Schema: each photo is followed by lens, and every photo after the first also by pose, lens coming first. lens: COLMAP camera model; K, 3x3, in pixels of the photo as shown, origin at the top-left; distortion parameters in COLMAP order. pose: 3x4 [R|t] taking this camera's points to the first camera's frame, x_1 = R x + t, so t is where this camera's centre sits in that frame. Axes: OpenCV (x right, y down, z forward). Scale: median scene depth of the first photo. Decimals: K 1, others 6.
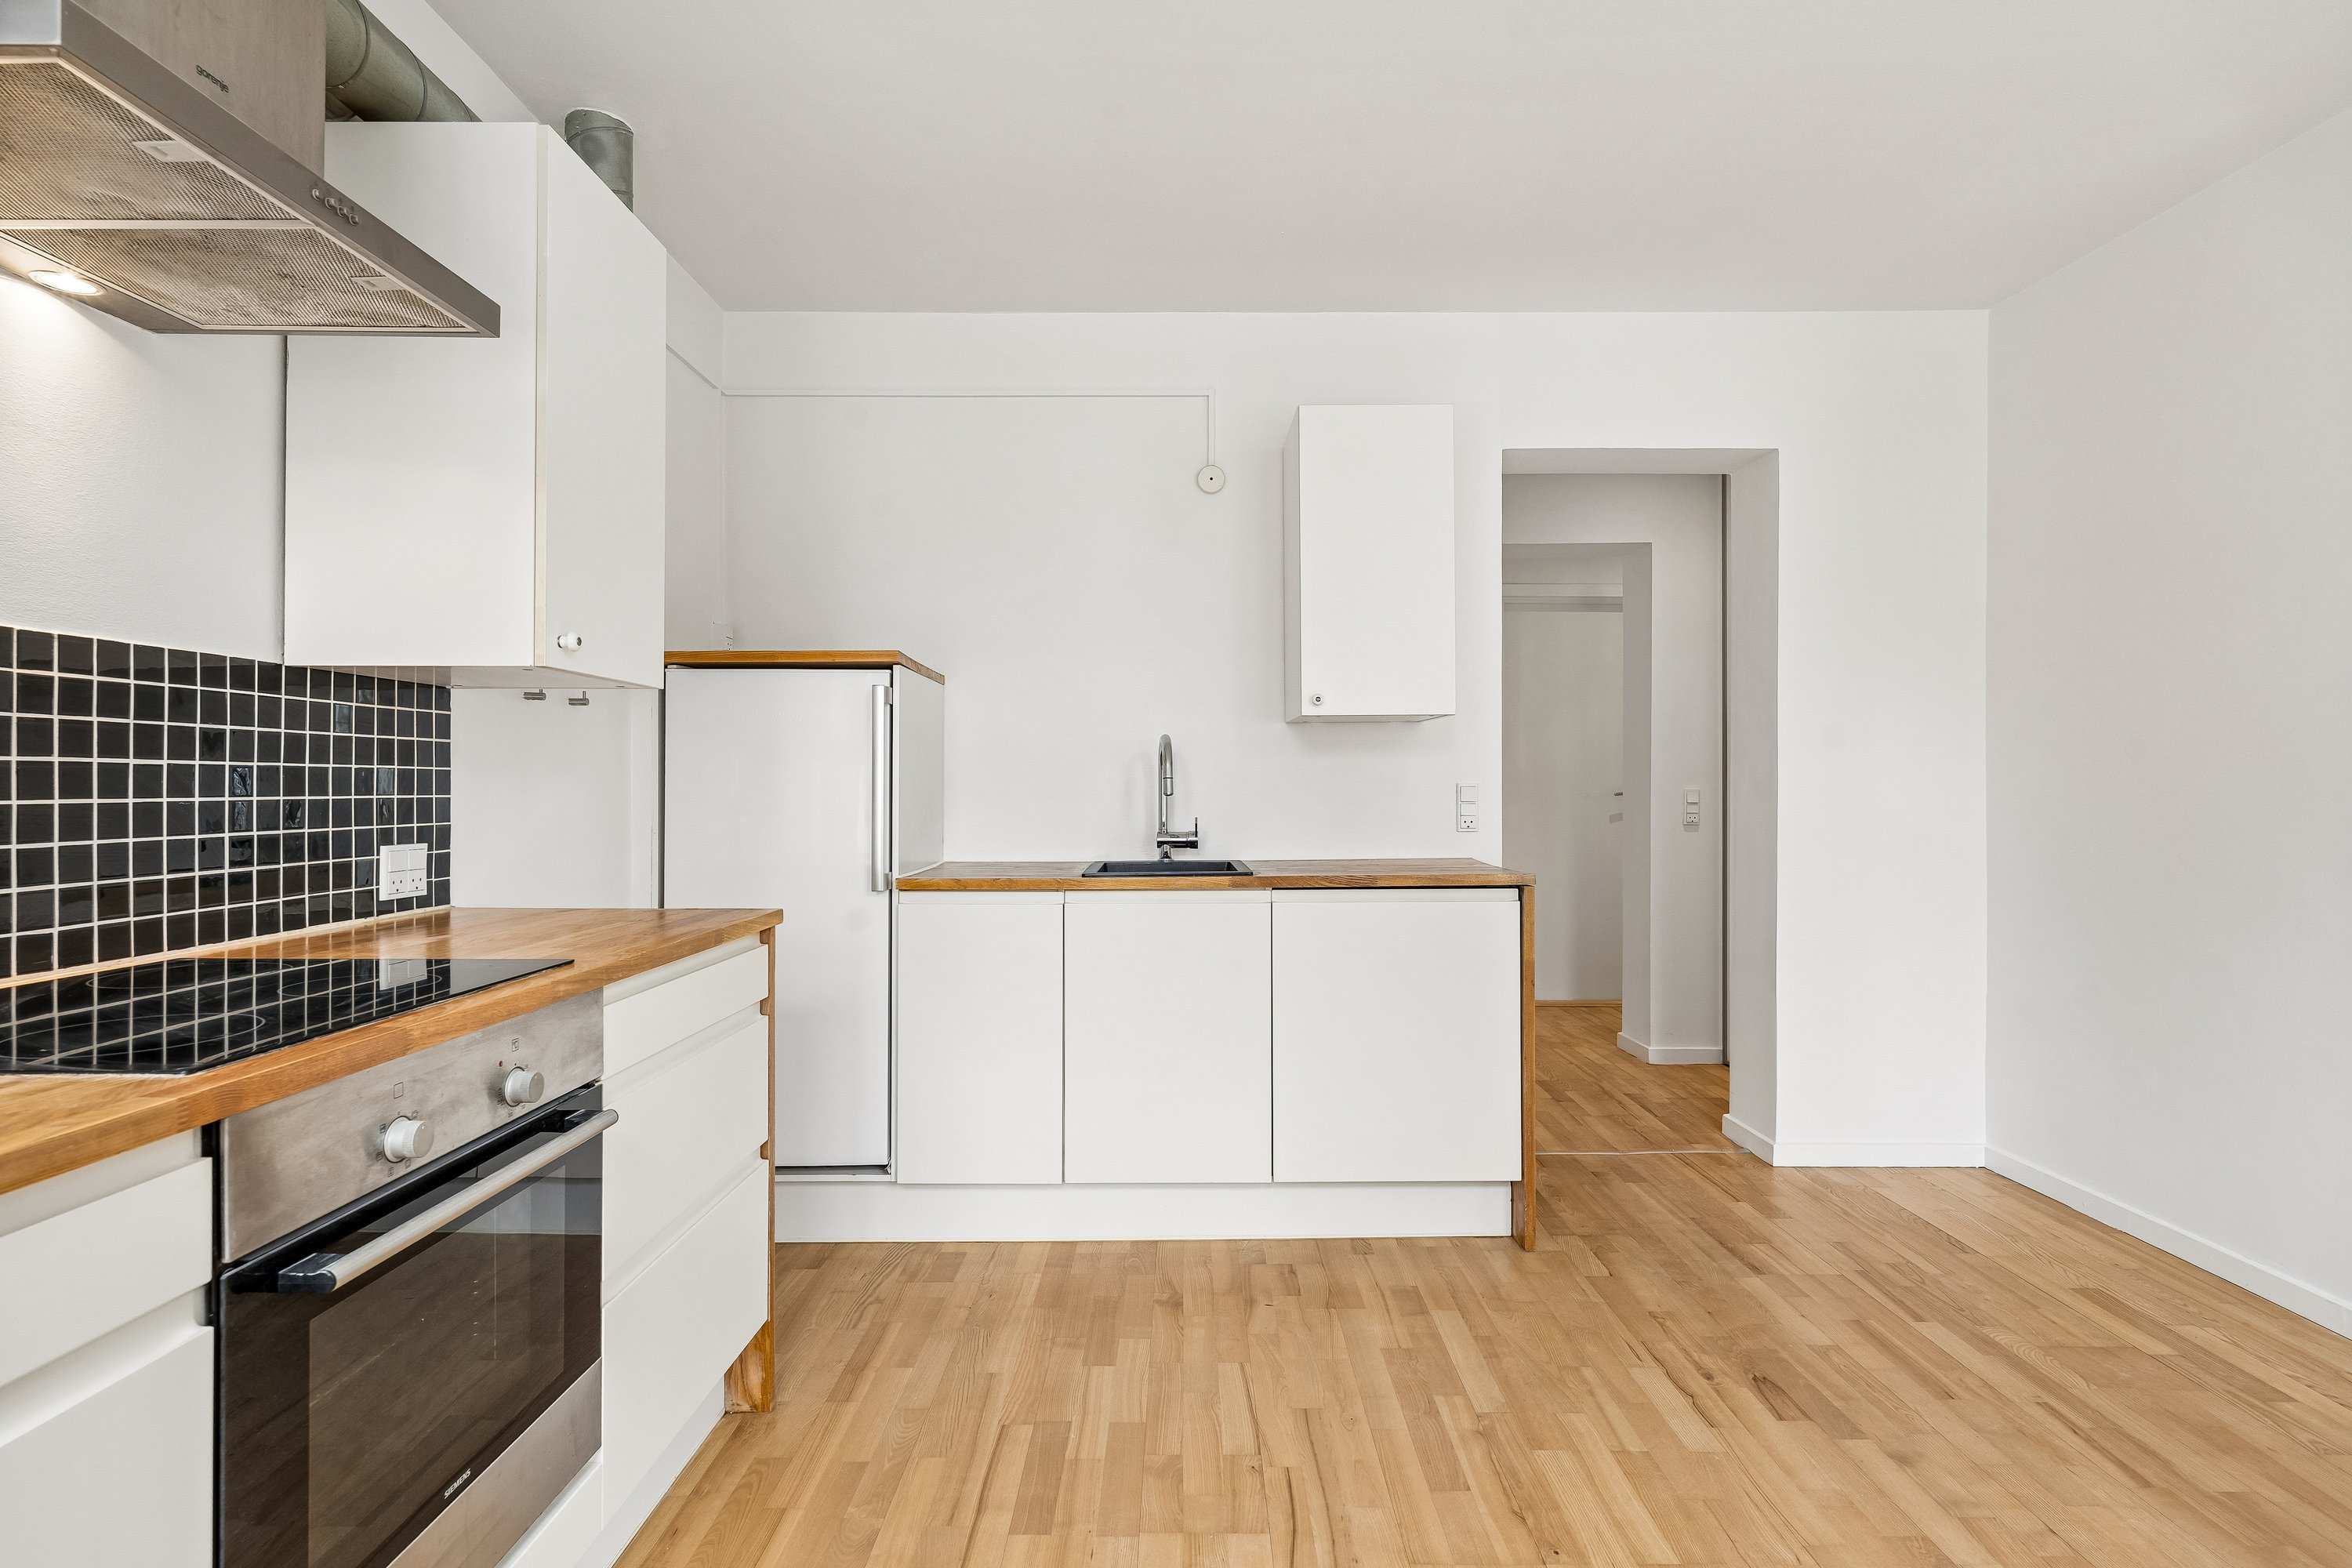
lens RADIAL K [[1179.3, 0, 1181.6], [0, 1179.3, 782.0], [0, 0, 1]] dist [0.000580, 0.001366]
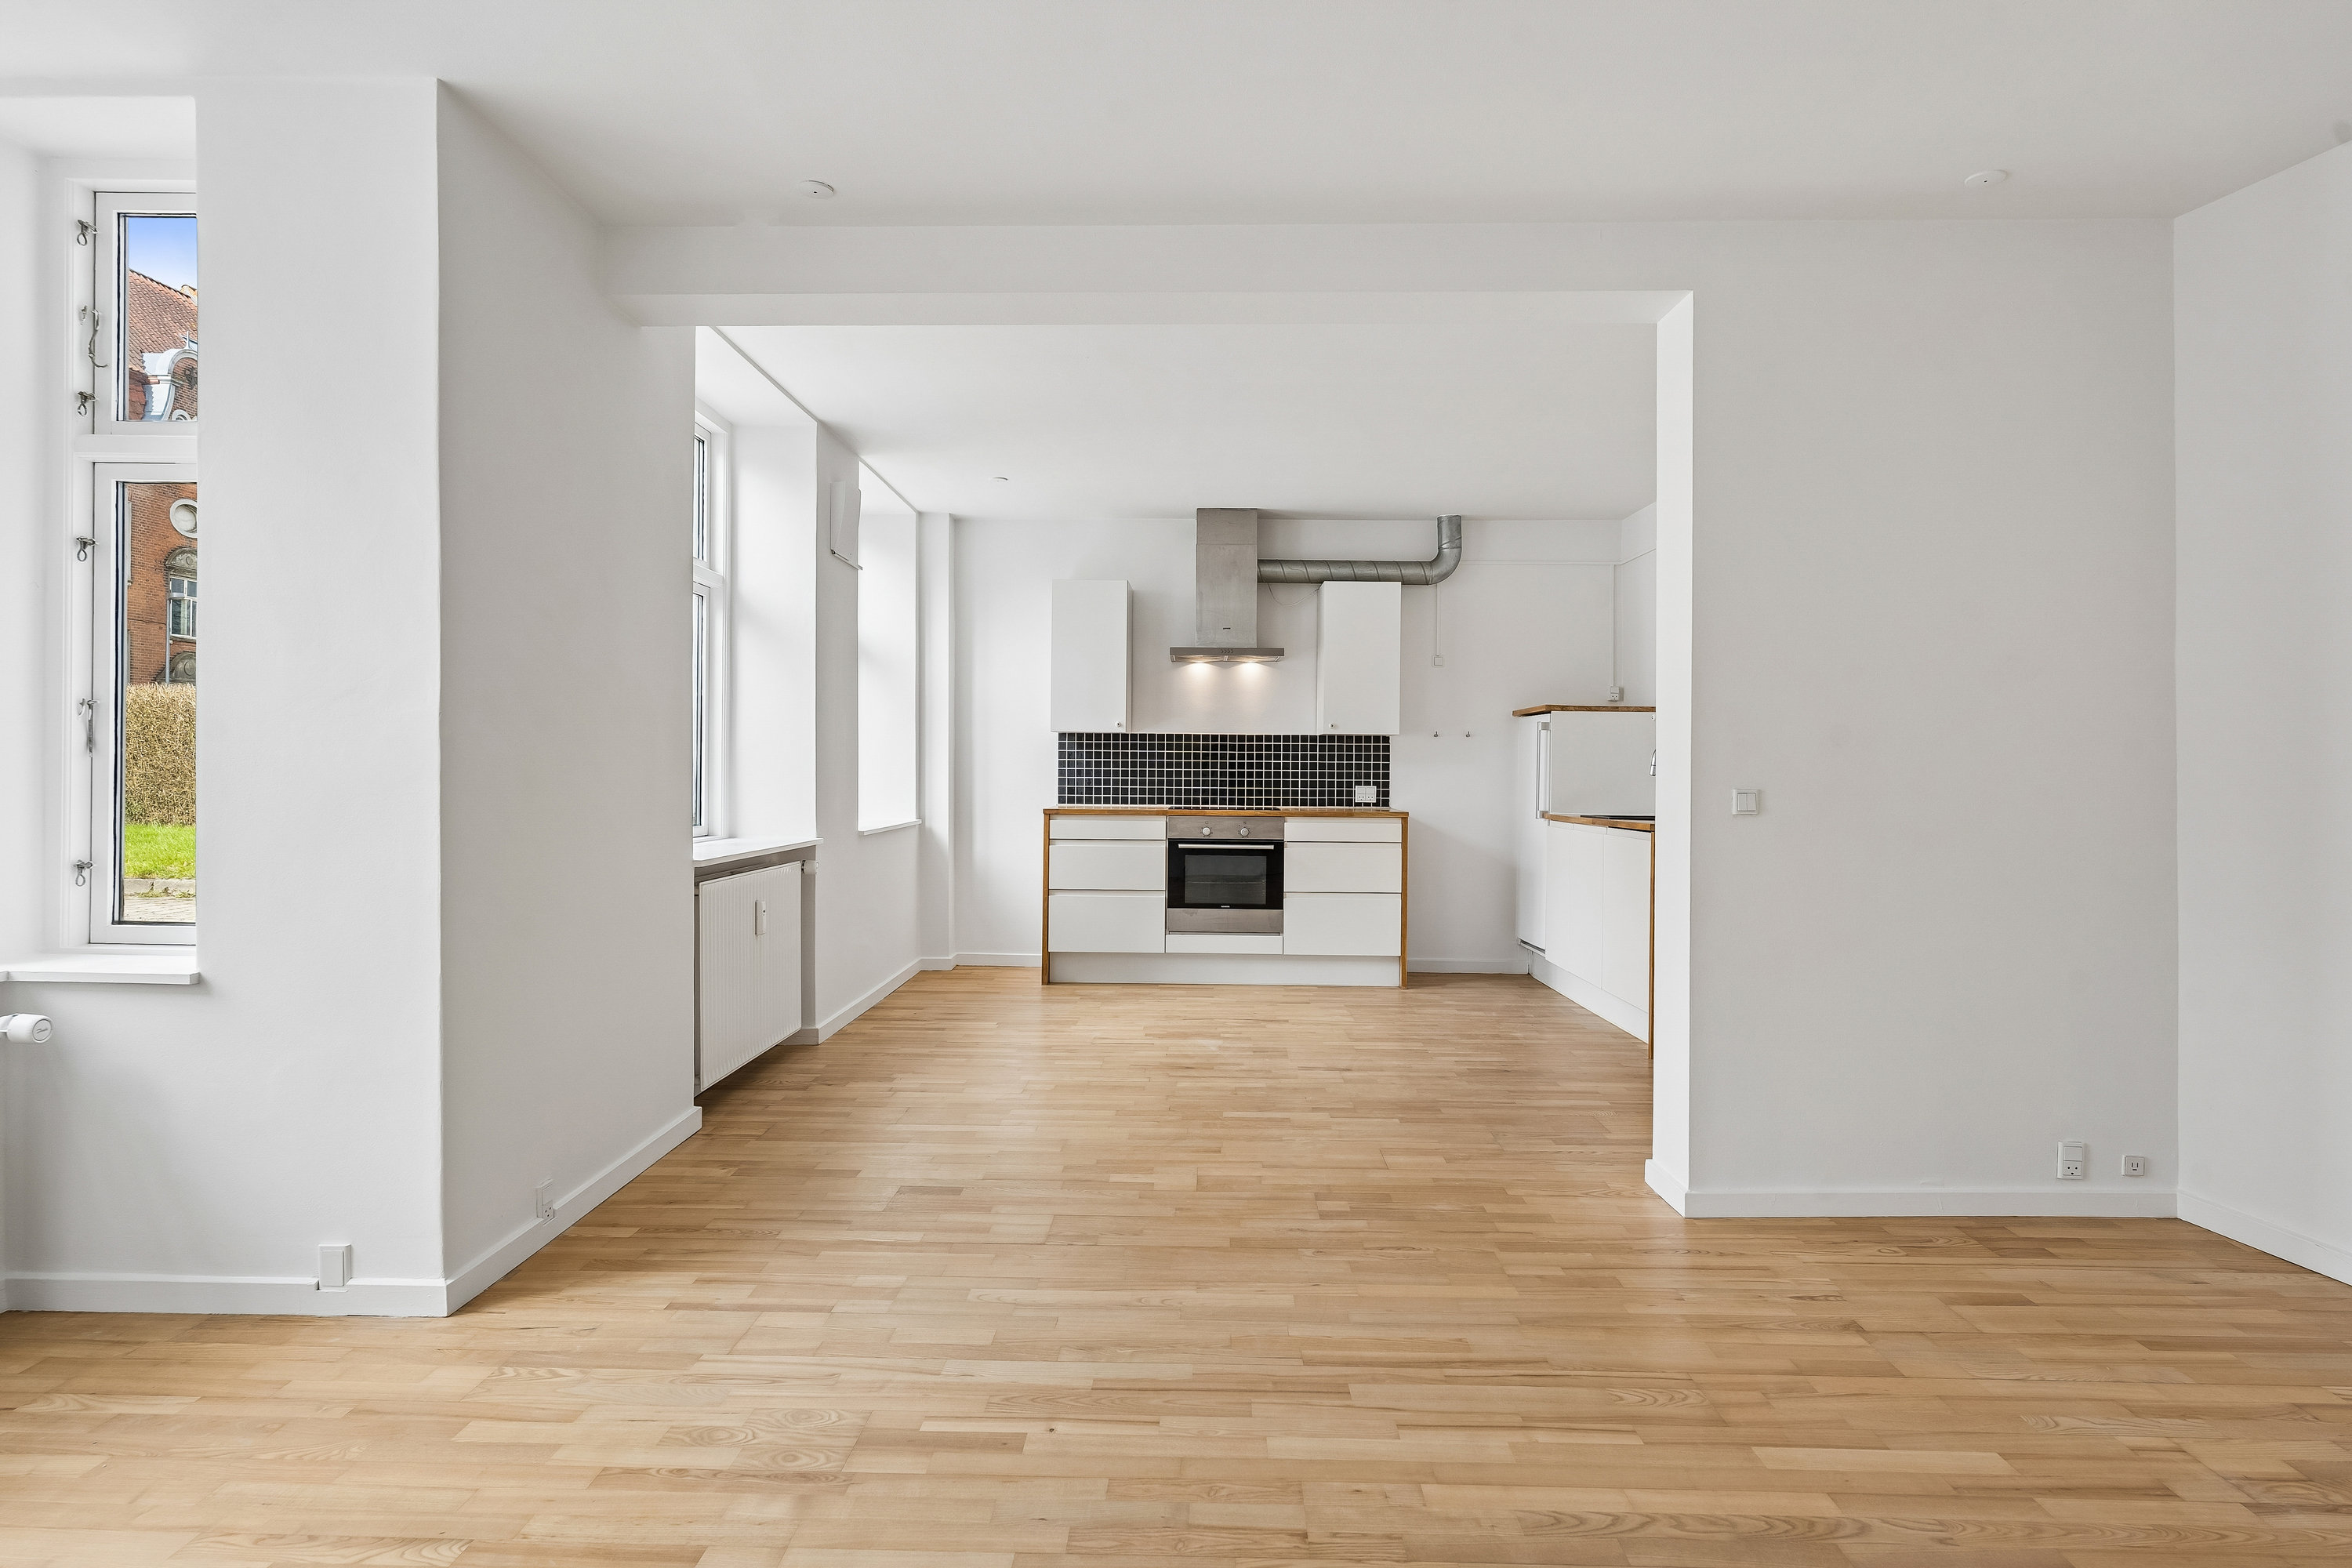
lens RADIAL K [[1287.9, 0, 1179.0], [0, 1287.9, 768.7], [0, 0, 1]] dist [-0.005969, 0.002603]
pose [[-0.014326, 0.000478, -0.999897, 2.630480], [-0.008584, 0.999963, 0.000601, 0.006515], [0.999861, 0.008591, -0.014321, 0.479907]]
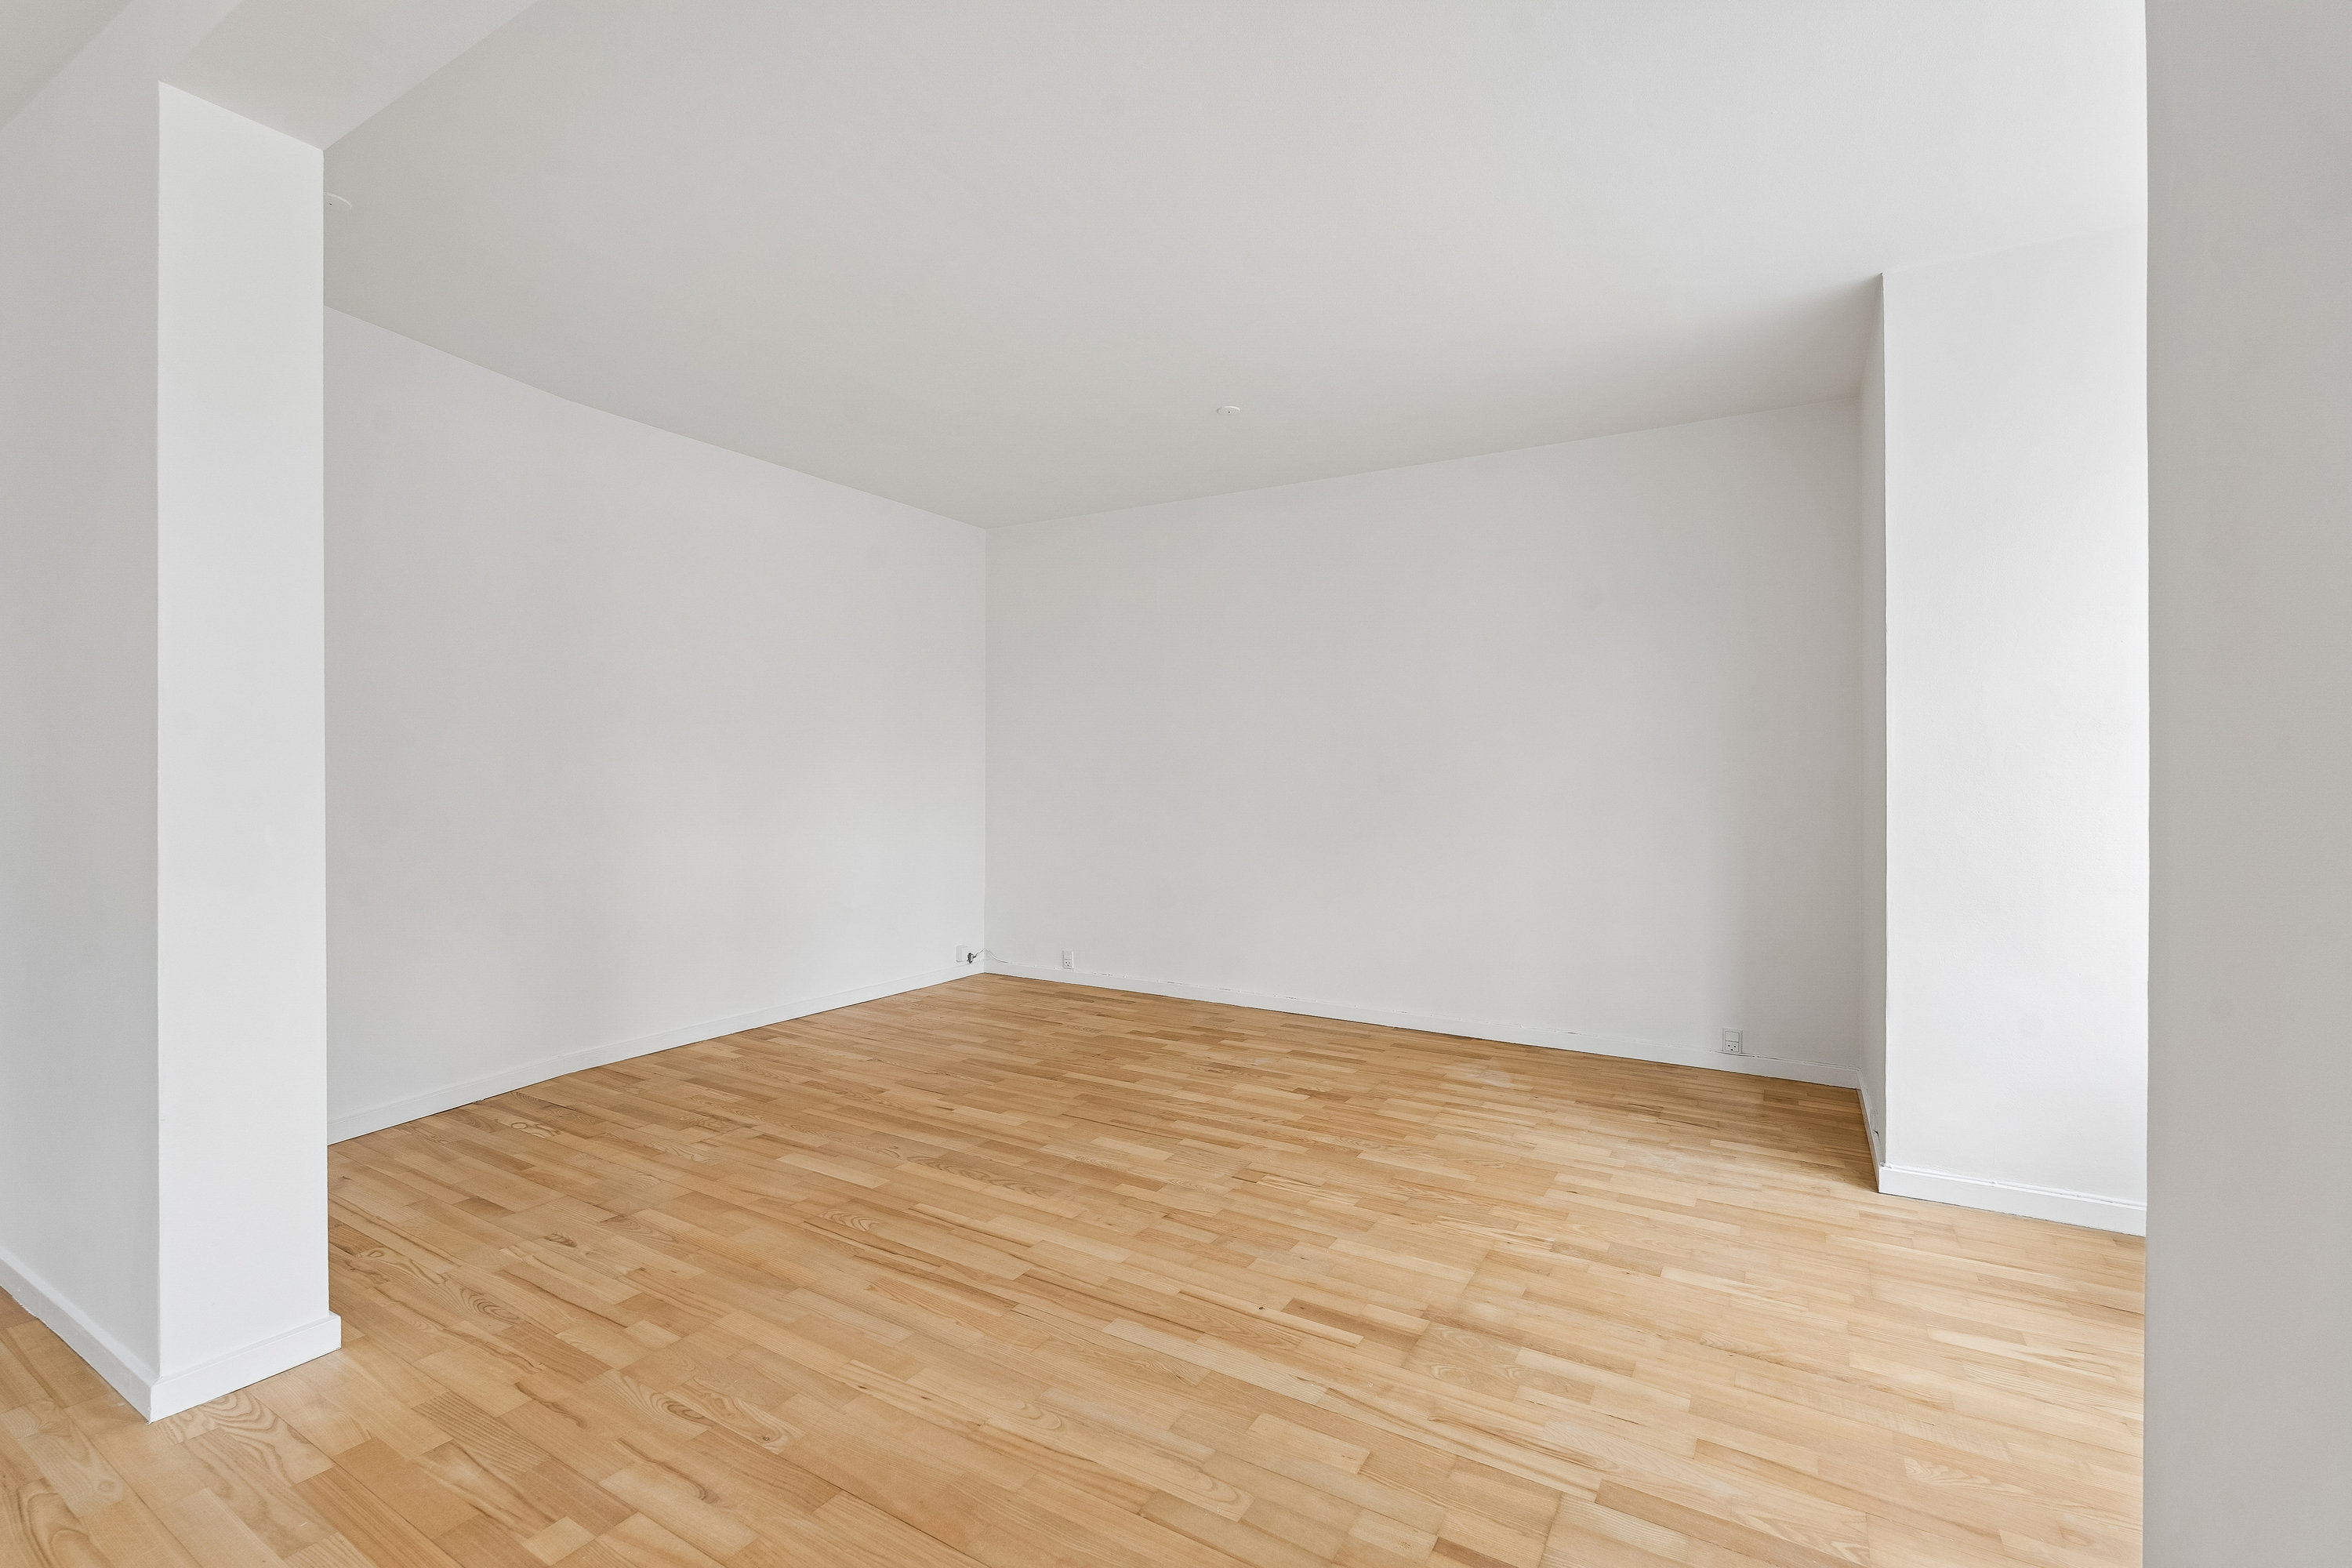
lens RADIAL K [[1054.7, 0, 1163.5], [0, 1054.7, 795.5], [0, 0, 1]] dist [-0.004704, -0.000096]
pose [[0.514826, -0.025476, 0.856916, 0.780140], [0.001261, 0.999580, 0.028960, -0.001786], [-0.857294, -0.013829, 0.514641, -0.048973]]
